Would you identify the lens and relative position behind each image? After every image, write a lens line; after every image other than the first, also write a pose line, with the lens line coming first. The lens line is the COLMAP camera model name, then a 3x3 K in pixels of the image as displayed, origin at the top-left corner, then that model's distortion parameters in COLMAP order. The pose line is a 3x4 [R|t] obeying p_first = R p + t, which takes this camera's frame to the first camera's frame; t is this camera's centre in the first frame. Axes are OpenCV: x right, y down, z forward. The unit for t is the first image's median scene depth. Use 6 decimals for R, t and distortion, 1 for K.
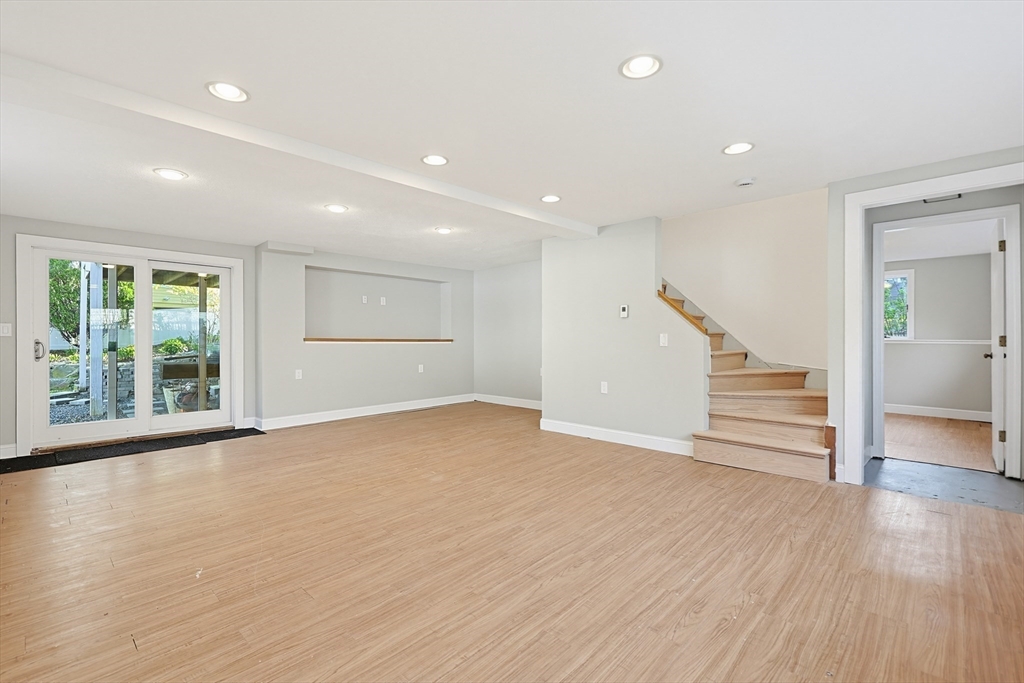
lens RADIAL K [[443.0, 0, 504.8], [0, 443.0, 342.1], [0, 0, 1]] dist [0.001059, 0.000330]
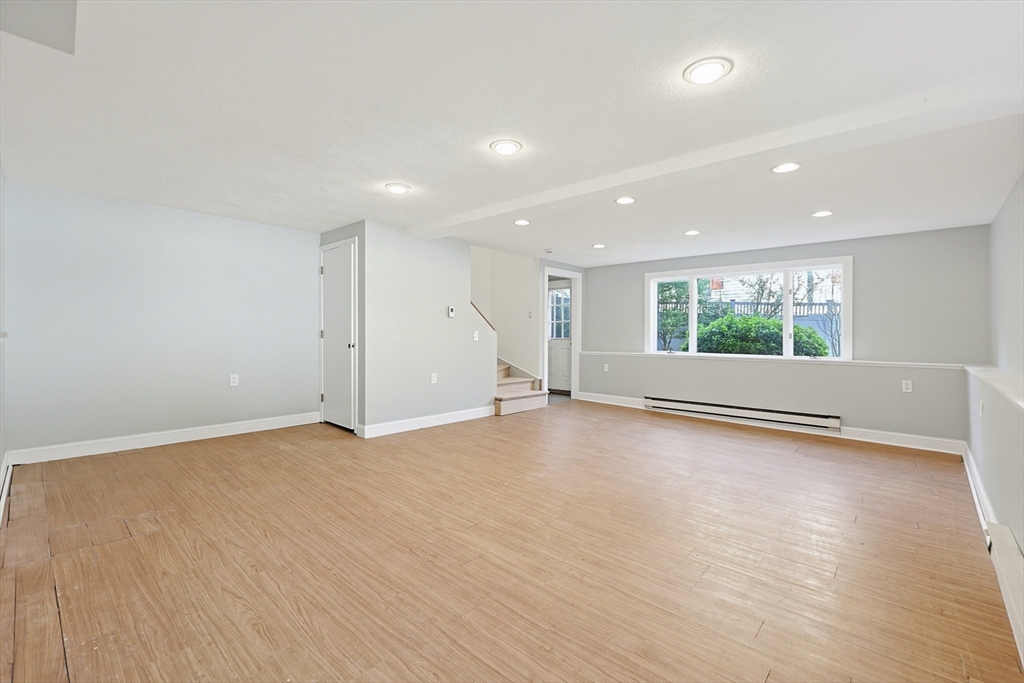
lens RADIAL K [[443.0, 0, 505.1], [0, 443.0, 336.8], [0, 0, 1]] dist [0.001059, 0.000330]
pose [[-0.020446, -0.004696, 0.999780, -1.078765], [-0.005147, 0.999976, 0.004591, -0.009551], [-0.999778, -0.005052, -0.020470, 1.021162]]
